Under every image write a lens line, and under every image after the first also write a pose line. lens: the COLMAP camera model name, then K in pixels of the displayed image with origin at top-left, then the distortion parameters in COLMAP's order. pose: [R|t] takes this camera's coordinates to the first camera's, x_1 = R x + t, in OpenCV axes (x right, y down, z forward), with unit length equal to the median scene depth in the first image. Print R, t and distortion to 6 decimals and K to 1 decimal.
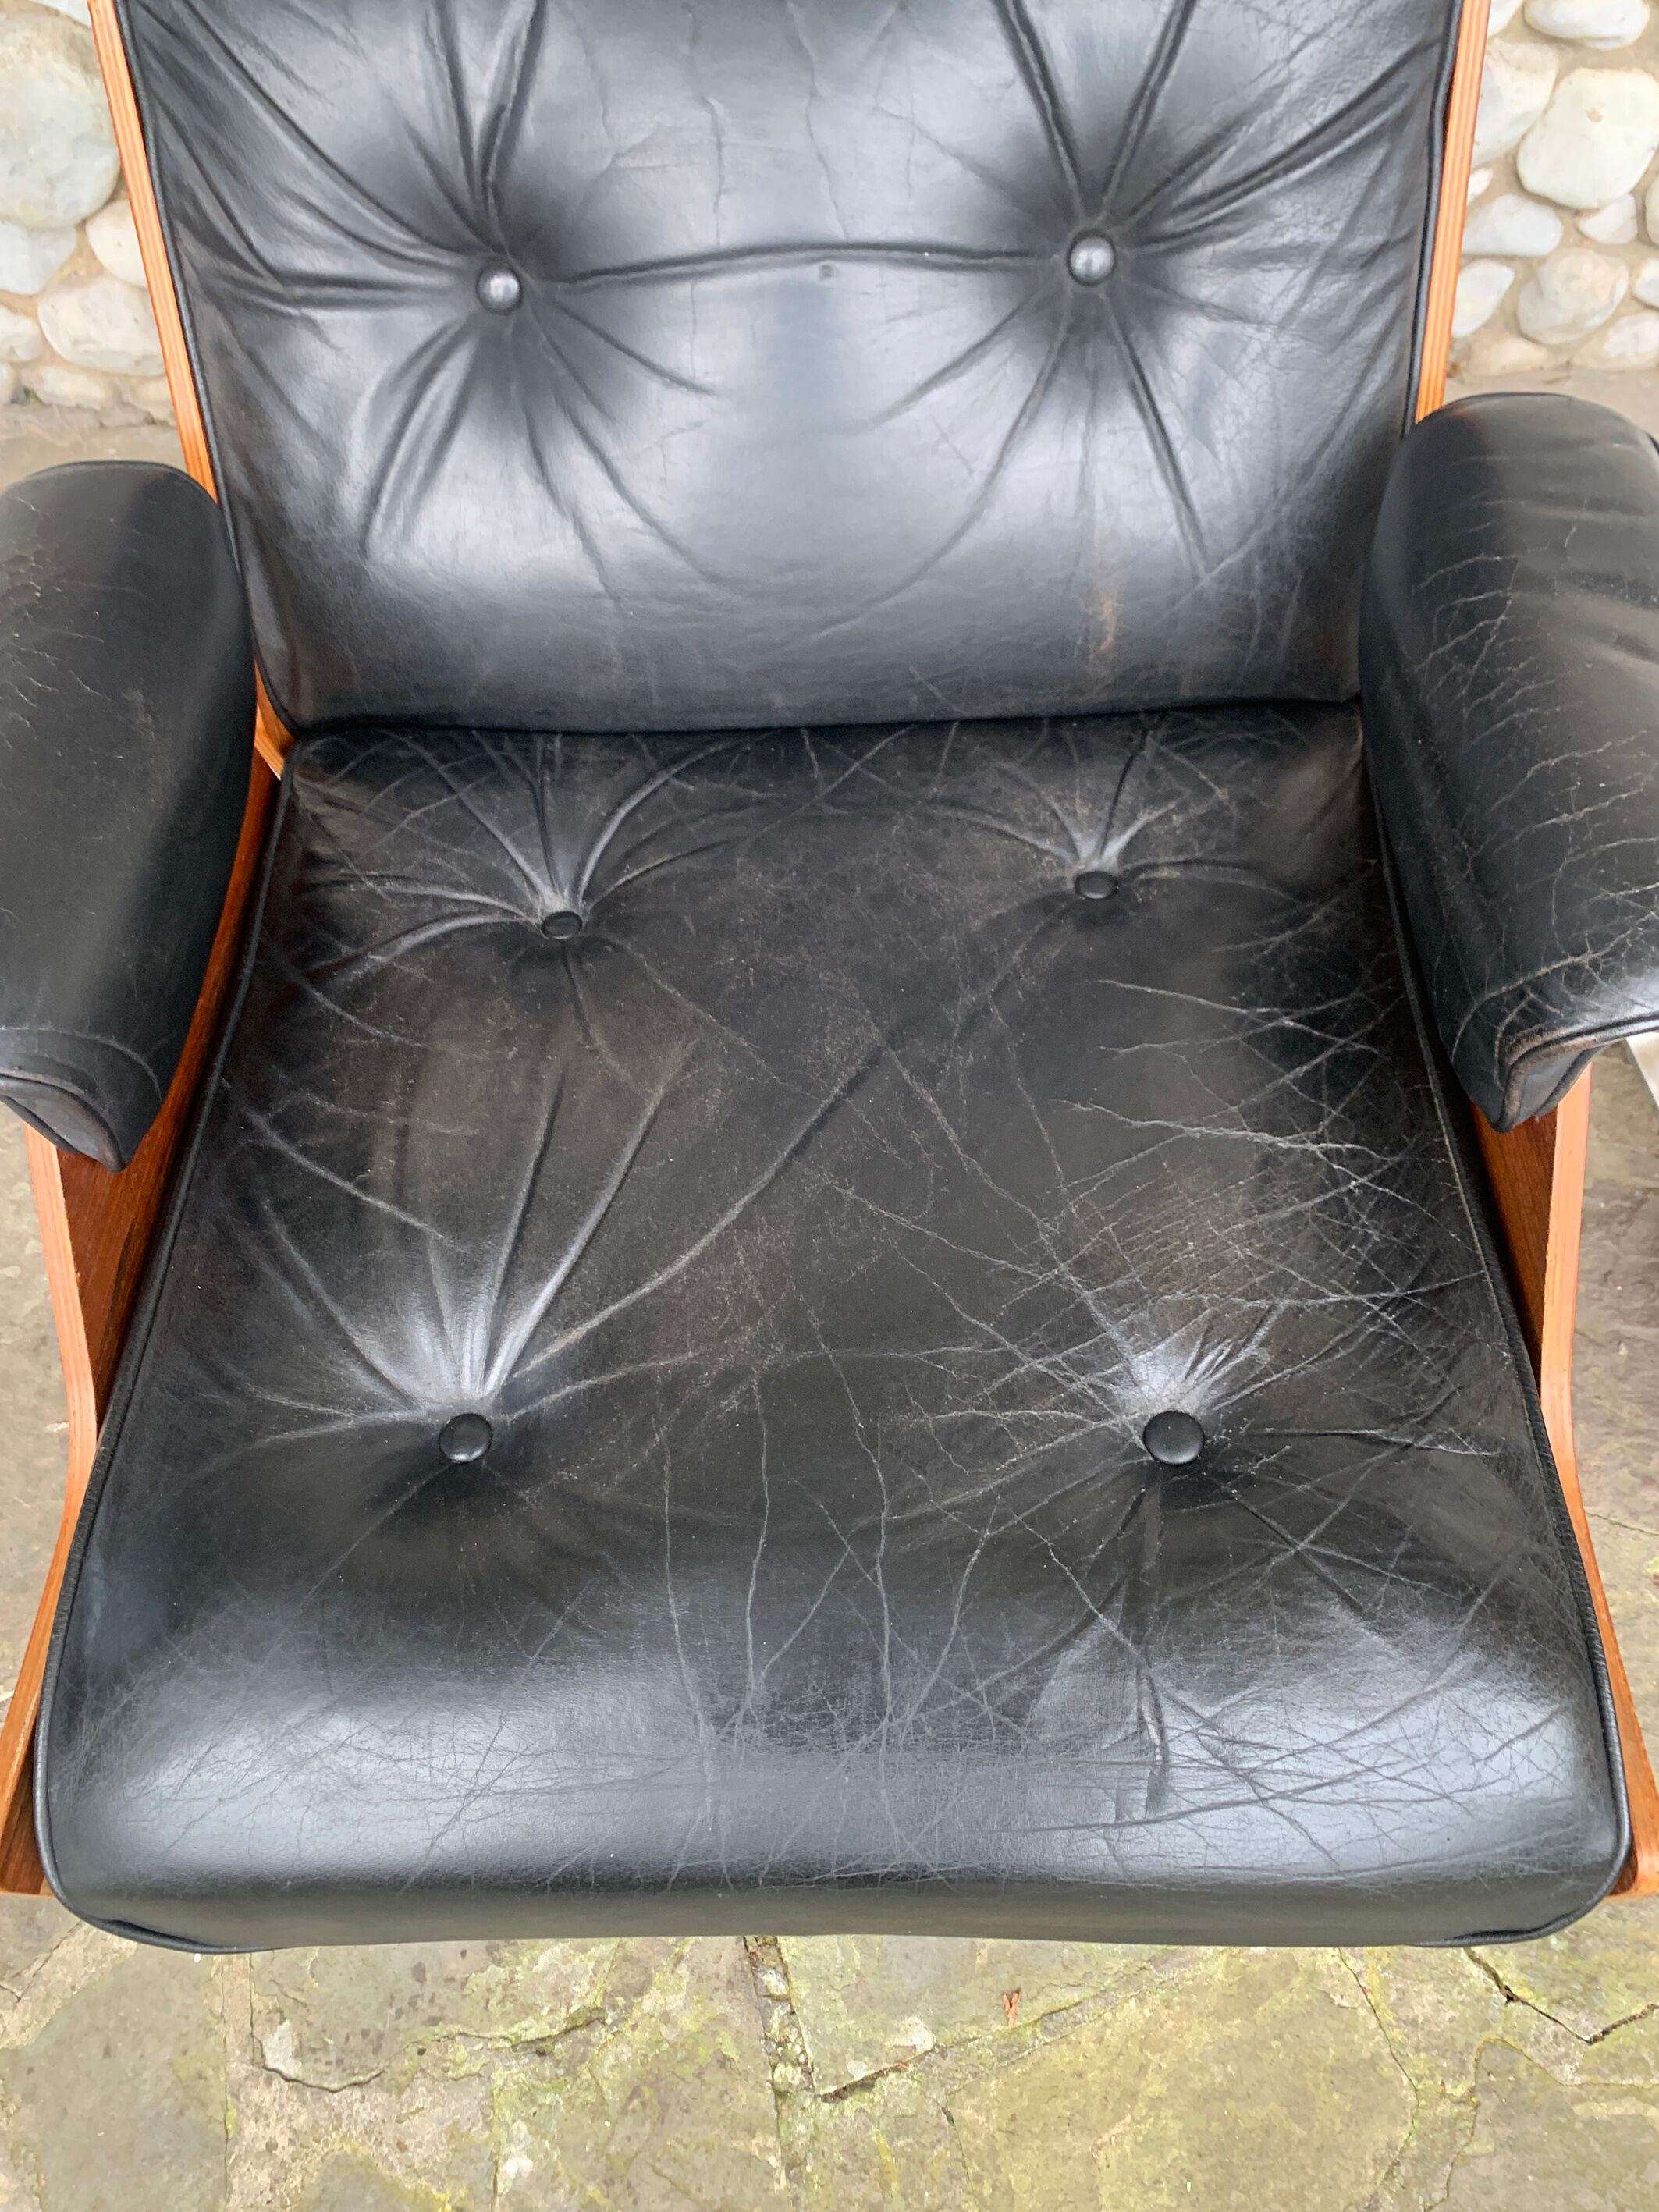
lens RADIAL K [[1697.0, 0, 802.9], [0, 1697.0, 1083.1], [0, 0, 1]] dist [0.021233, -0.022196]
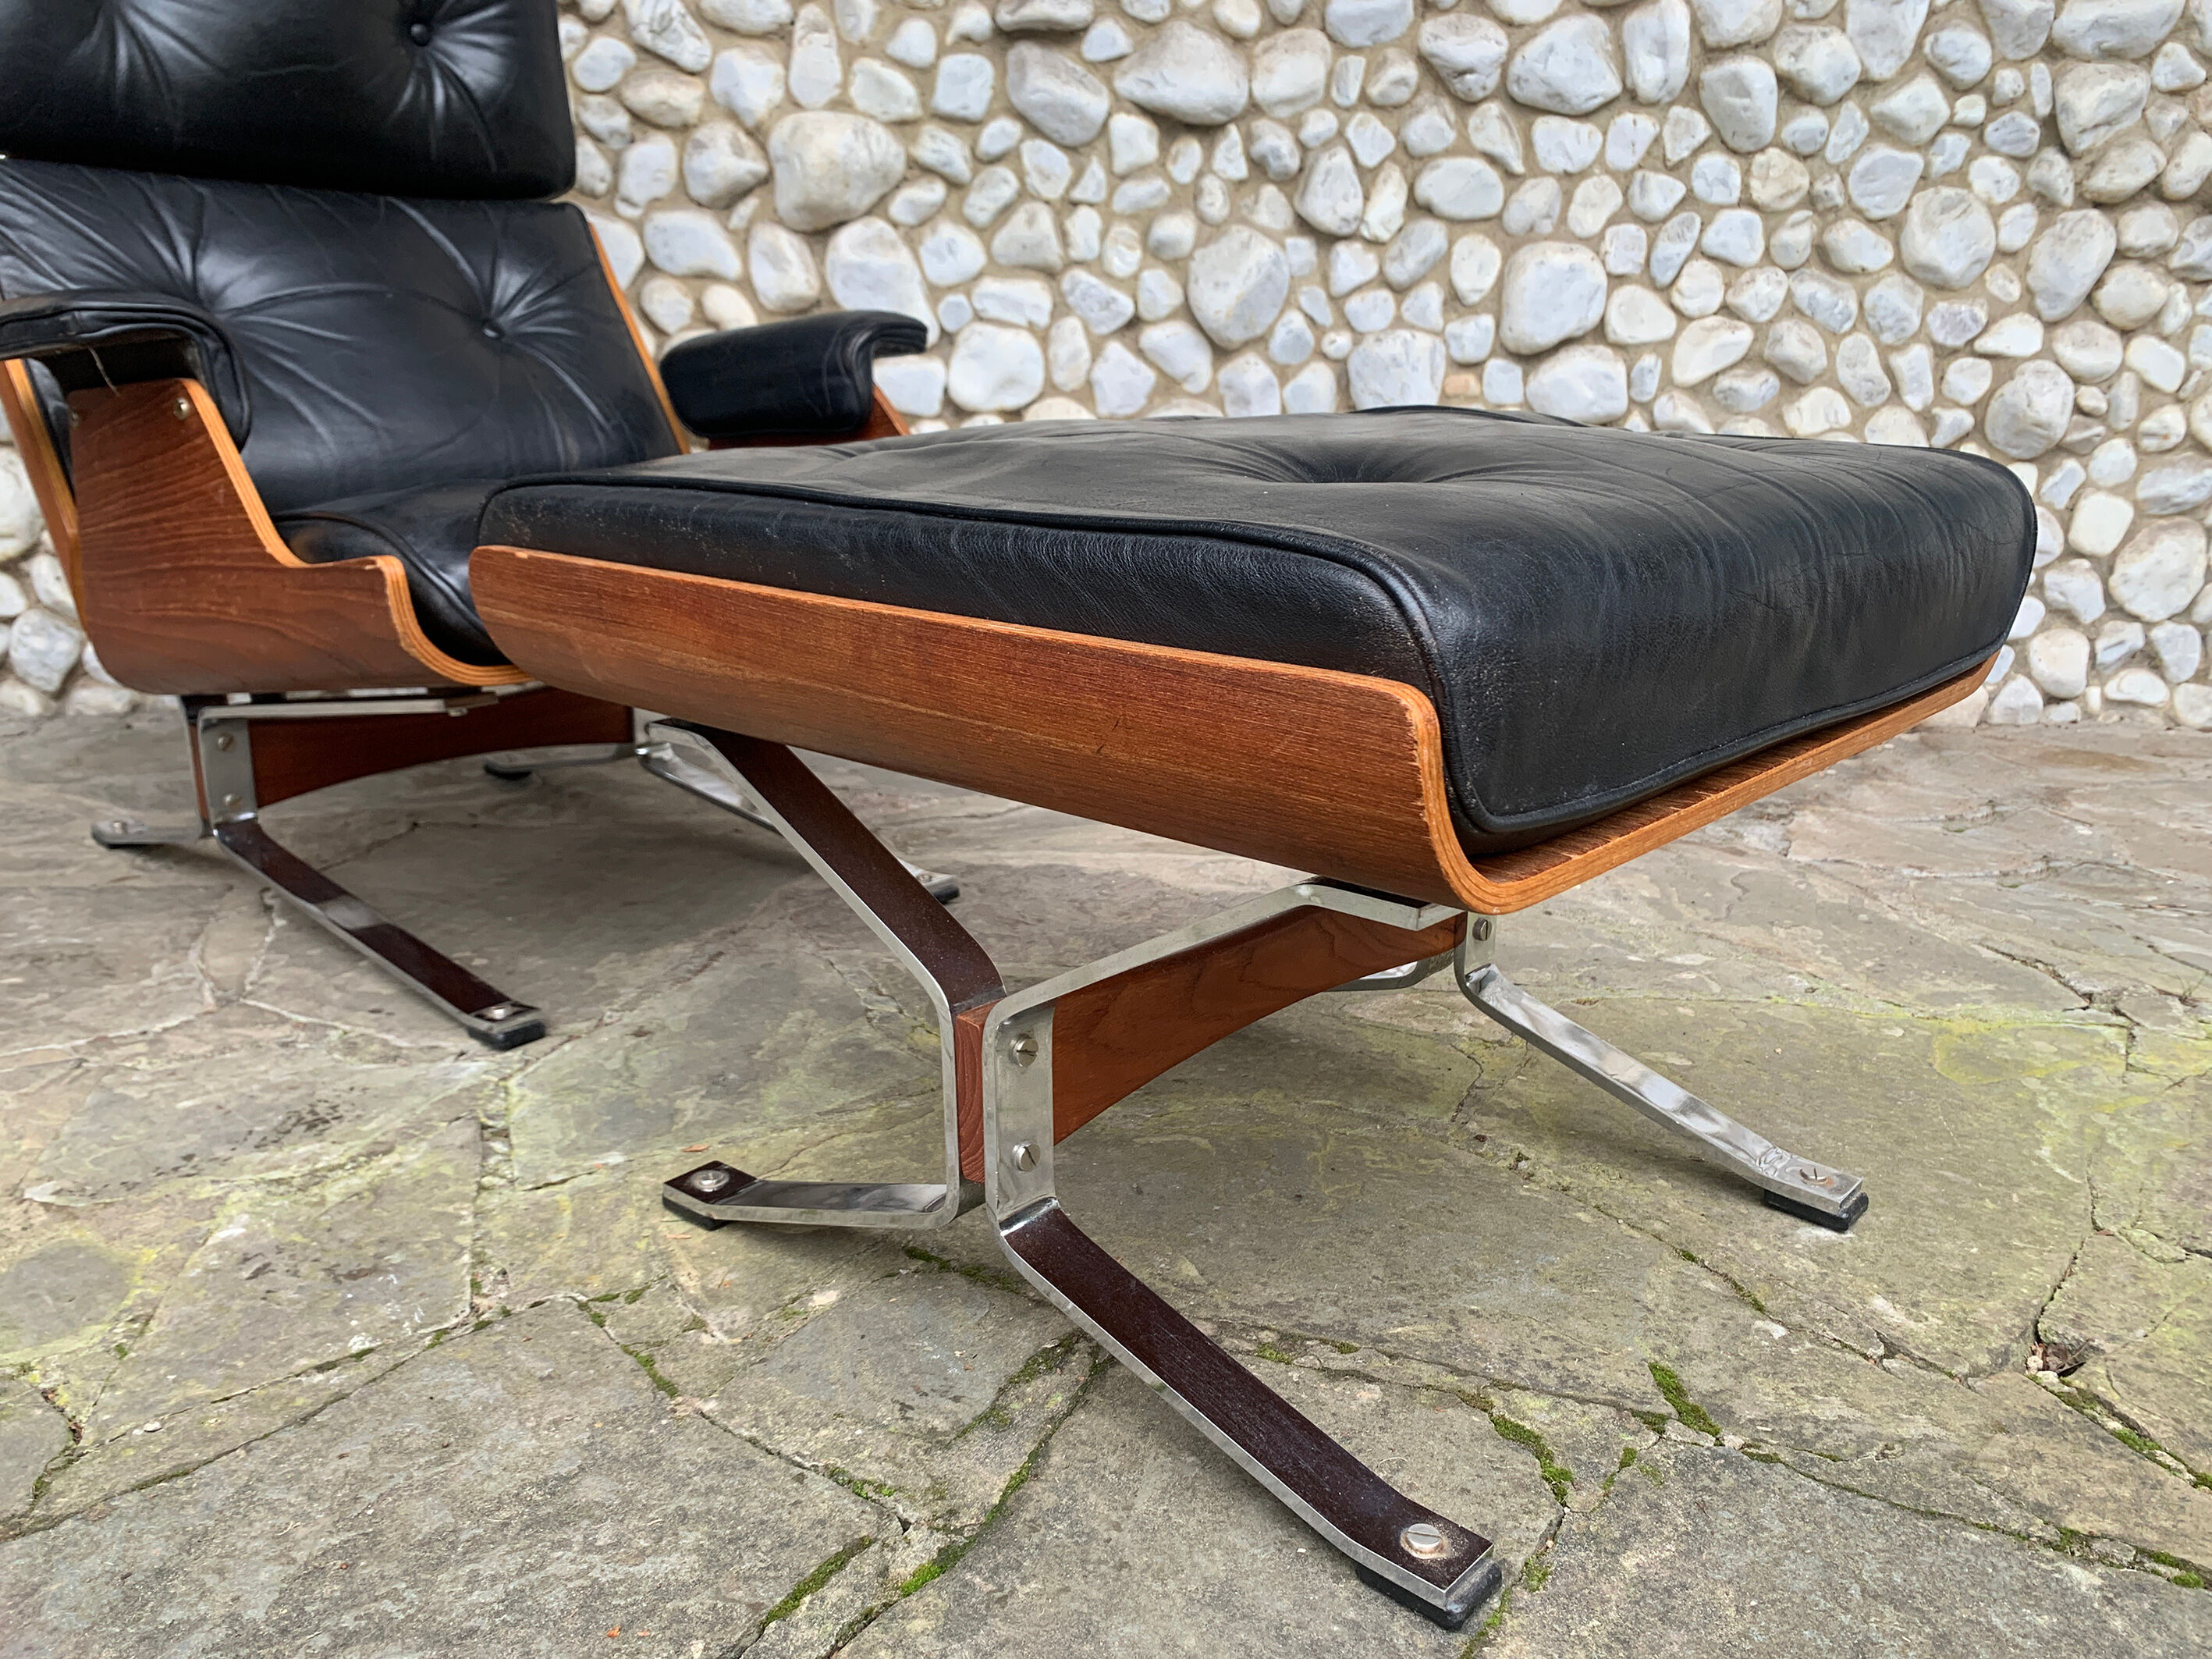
lens RADIAL K [[1697.0, 0, 1122.2], [0, 1697.0, 838.8], [0, 0, 1]] dist [0.021233, -0.022196]
pose [[0.994310, 0.026317, 0.103225, 0.327926], [0.055669, 0.697791, -0.714135, 1.430192], [-0.090823, 0.715817, 0.692356, -0.027640]]
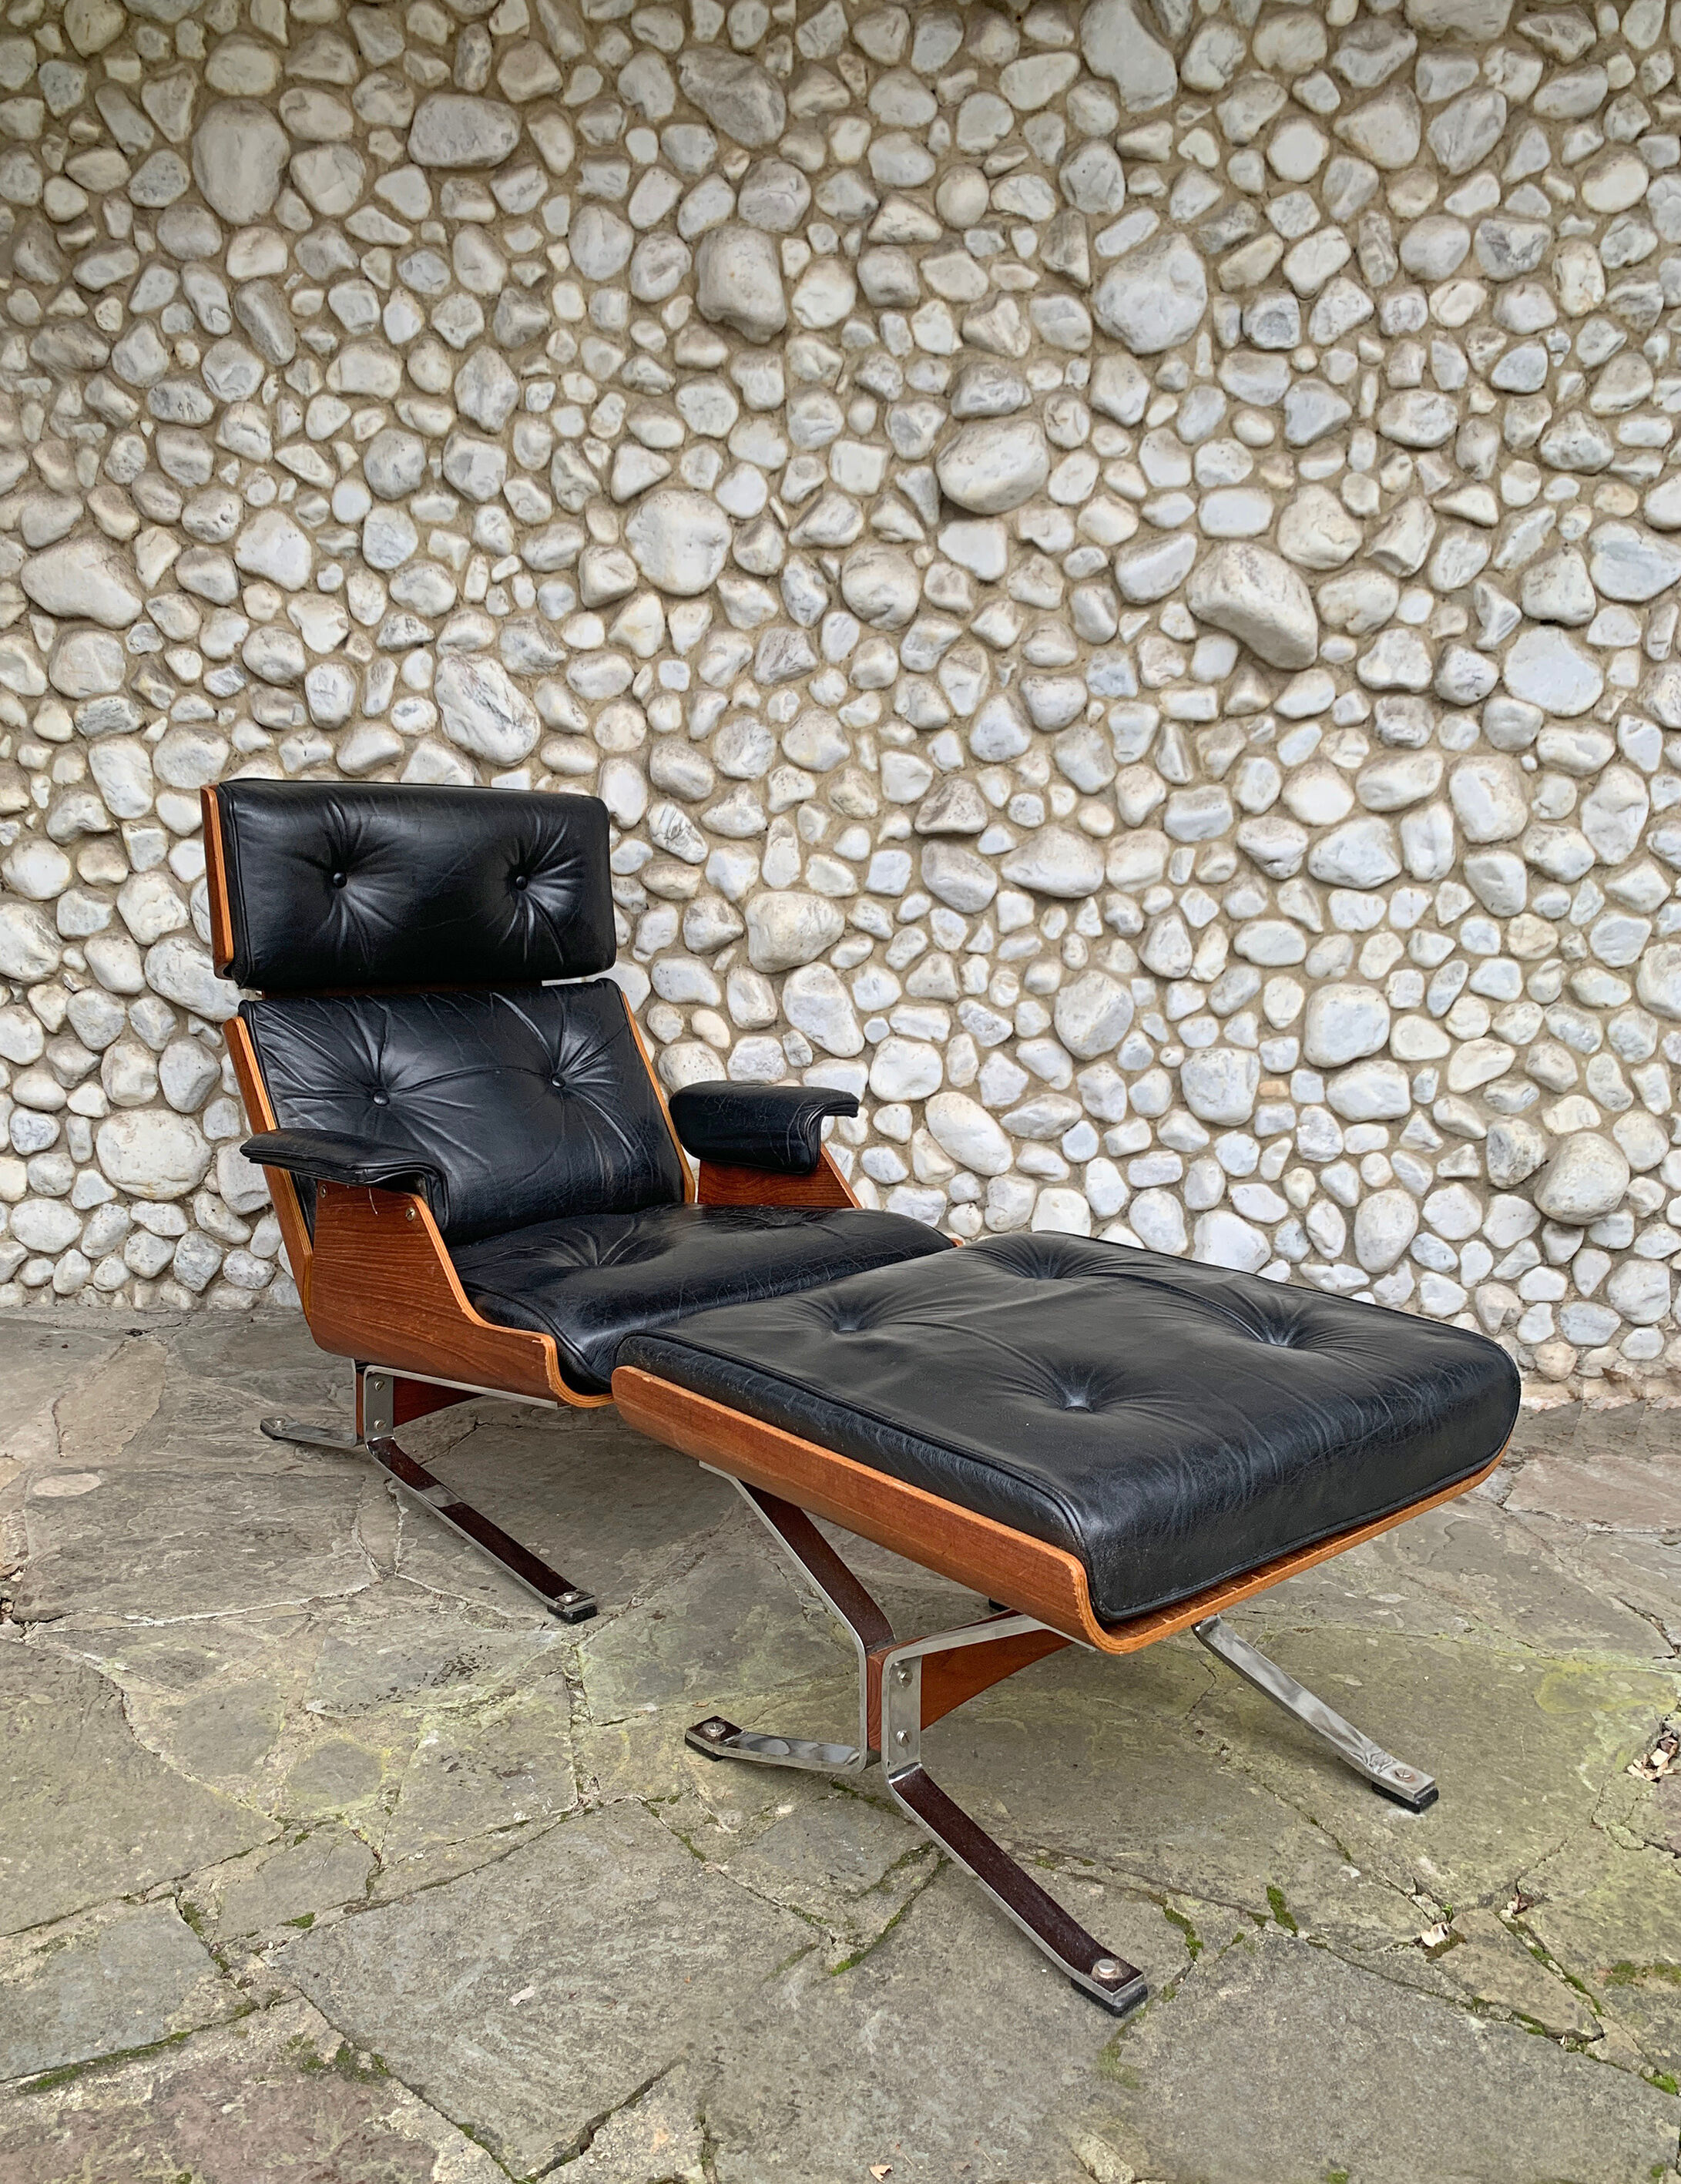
lens RADIAL K [[1778.3, 0, 816.1], [0, 1778.3, 1086.3], [0, 0, 1]] dist [0.023259, -0.019578]
pose [[0.997726, 0.063832, -0.021641, 0.283307], [-0.055967, 0.605702, -0.793721, 1.927355], [-0.037557, 0.793127, 0.607897, -0.881575]]
